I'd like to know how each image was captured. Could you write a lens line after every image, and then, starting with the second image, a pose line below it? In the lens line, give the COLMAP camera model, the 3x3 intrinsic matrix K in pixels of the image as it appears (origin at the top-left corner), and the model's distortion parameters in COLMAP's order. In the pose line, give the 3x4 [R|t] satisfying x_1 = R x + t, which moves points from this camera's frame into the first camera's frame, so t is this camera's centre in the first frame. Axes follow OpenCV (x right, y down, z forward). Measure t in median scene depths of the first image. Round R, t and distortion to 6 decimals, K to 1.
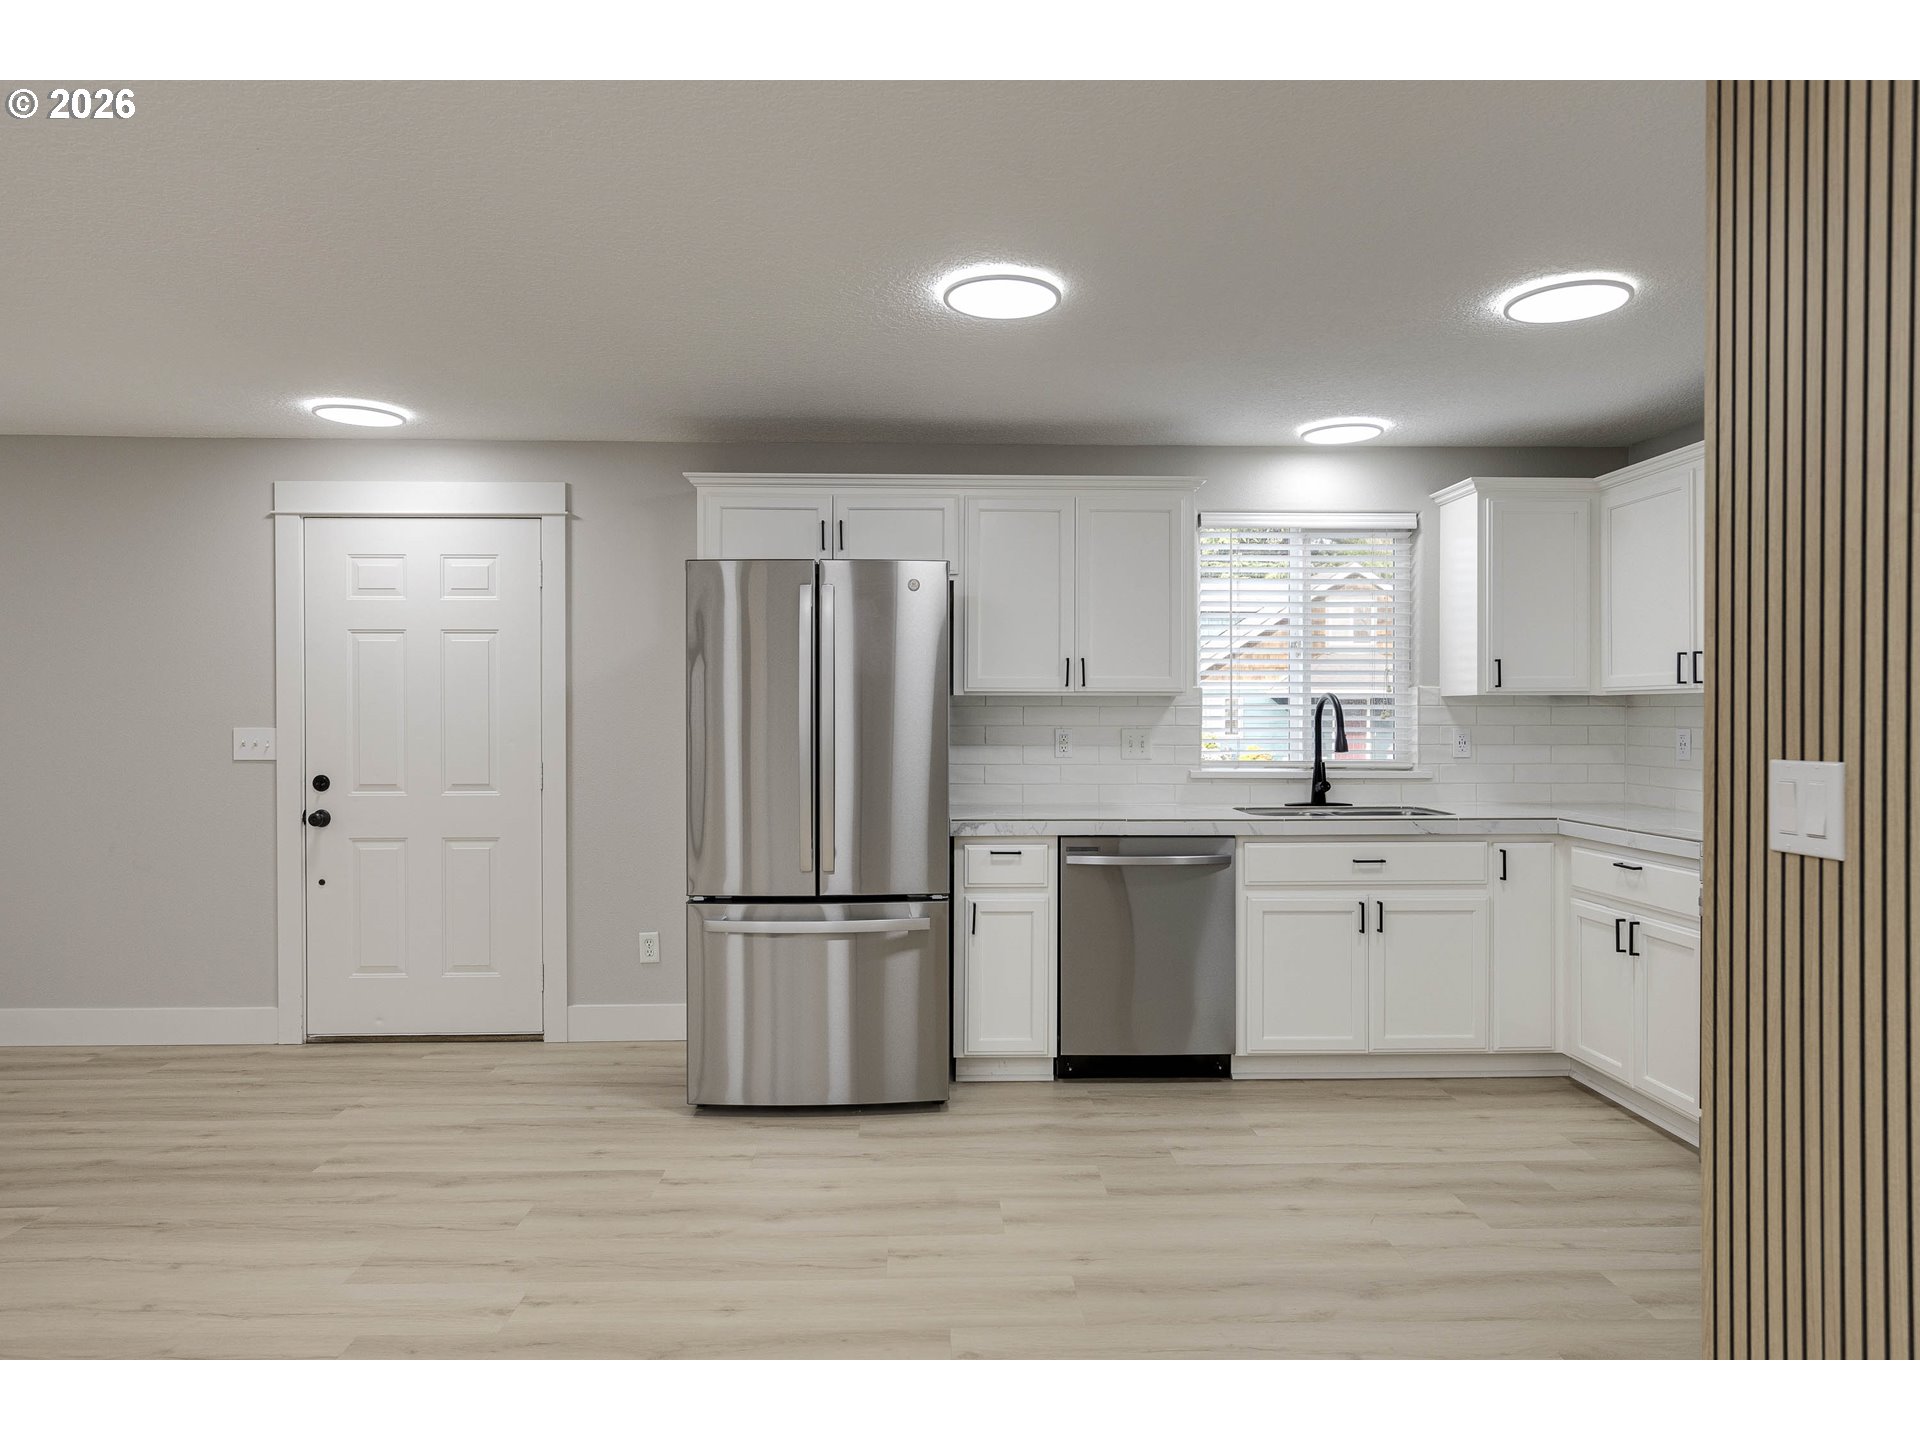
lens RADIAL K [[1174.2, 0, 940.8], [0, 1174.2, 722.3], [0, 0, 1]] dist [0.003536, -0.000240]
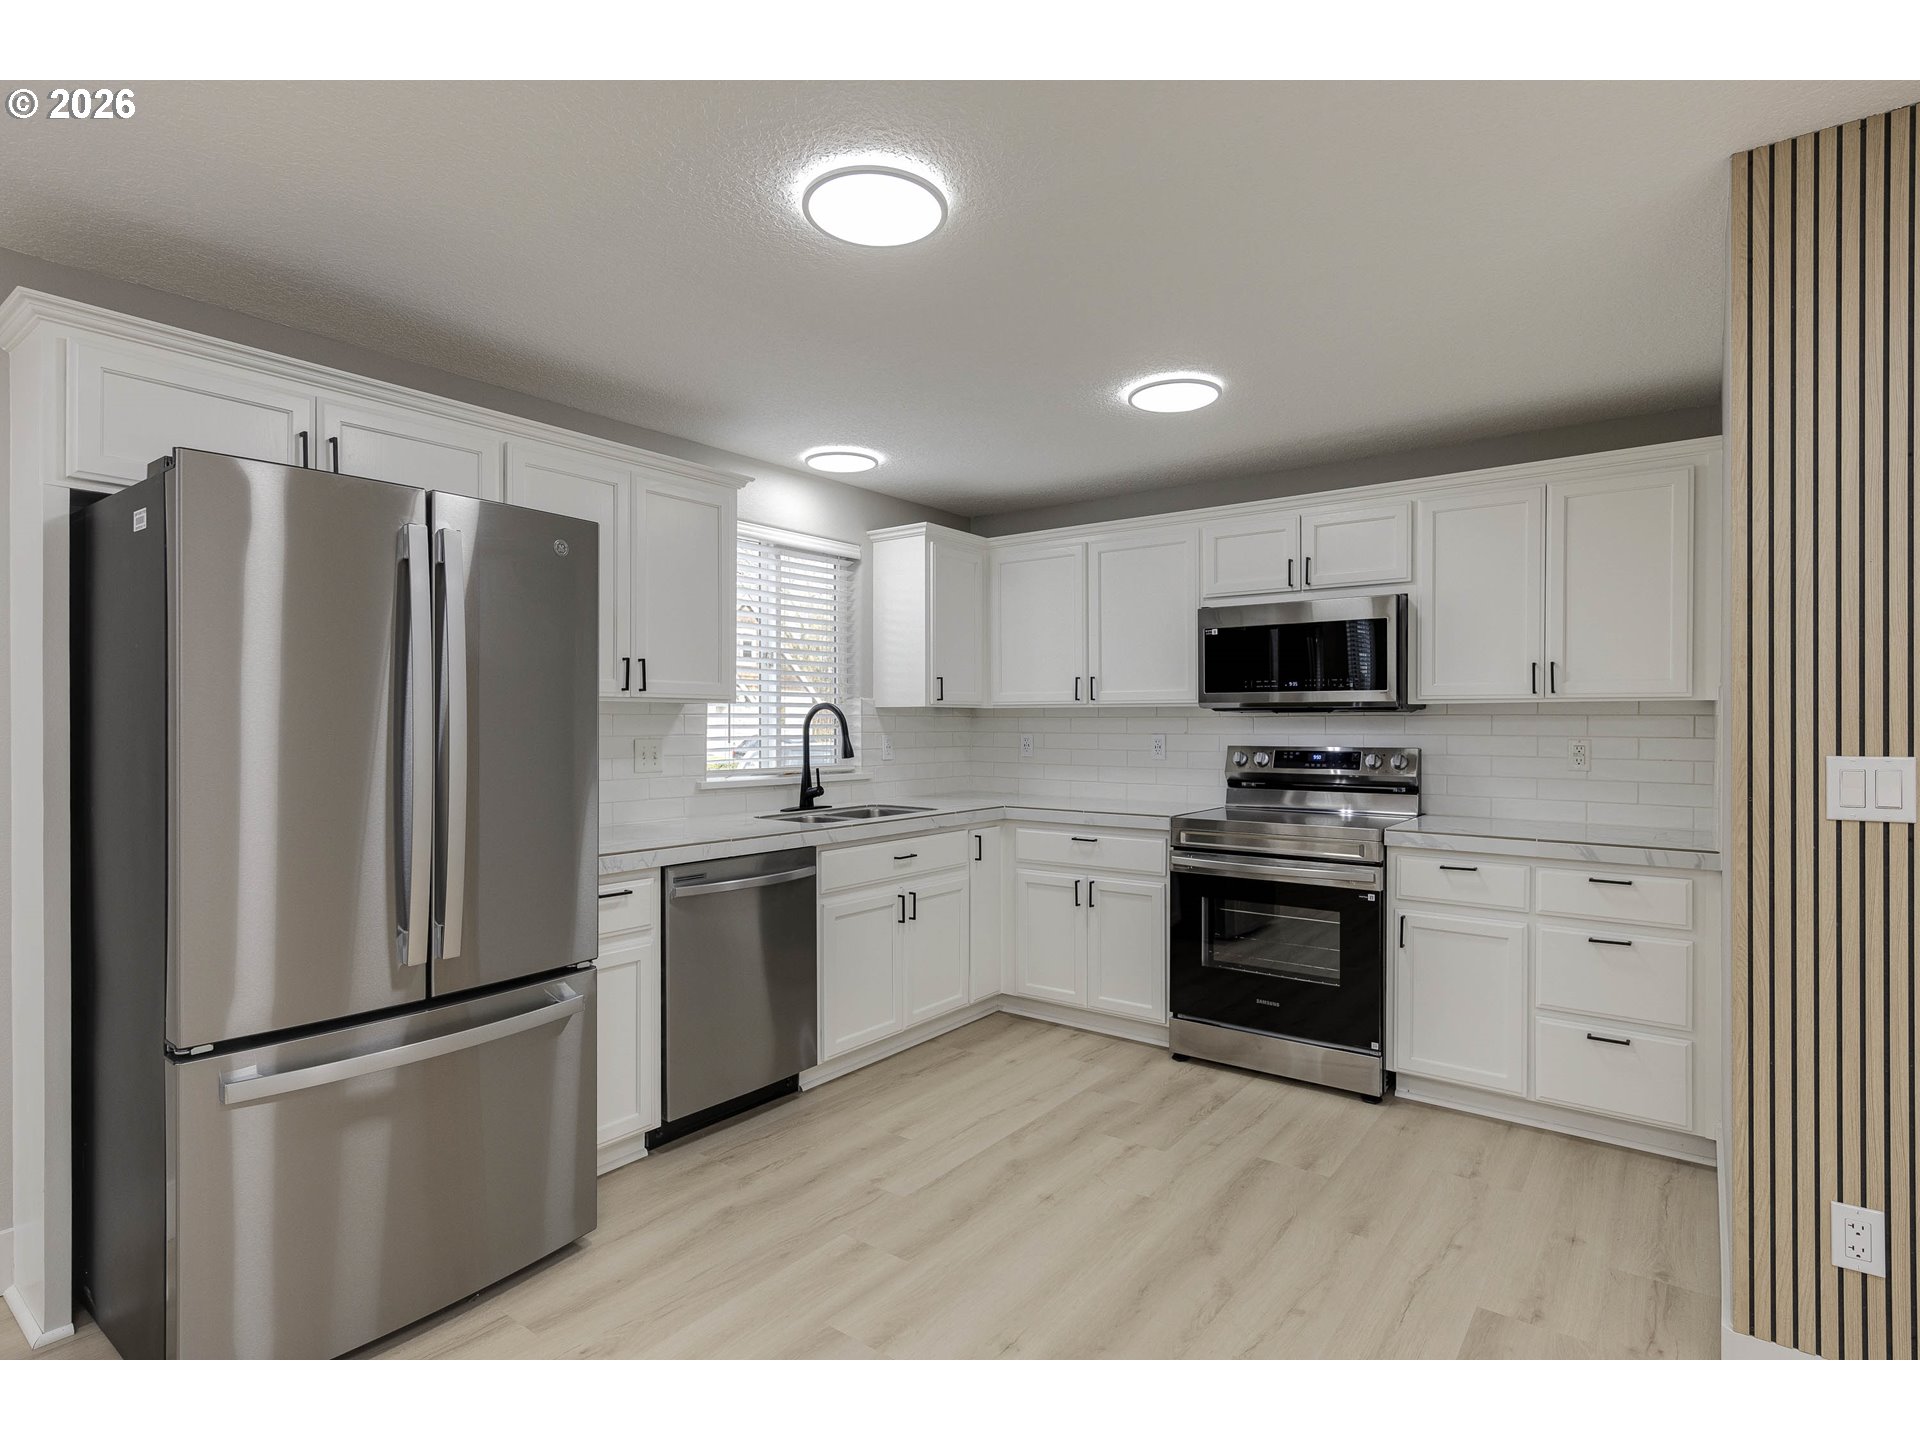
lens RADIAL K [[983.5, 0, 951.4], [0, 983.5, 723.5], [0, 0, 1]] dist [0.002772, 0.000563]
pose [[0.625365, -0.001392, 0.780331, -0.327255], [0.004785, 0.999986, -0.002051, -0.004364], [-0.780318, 0.005017, 0.625363, 0.390574]]
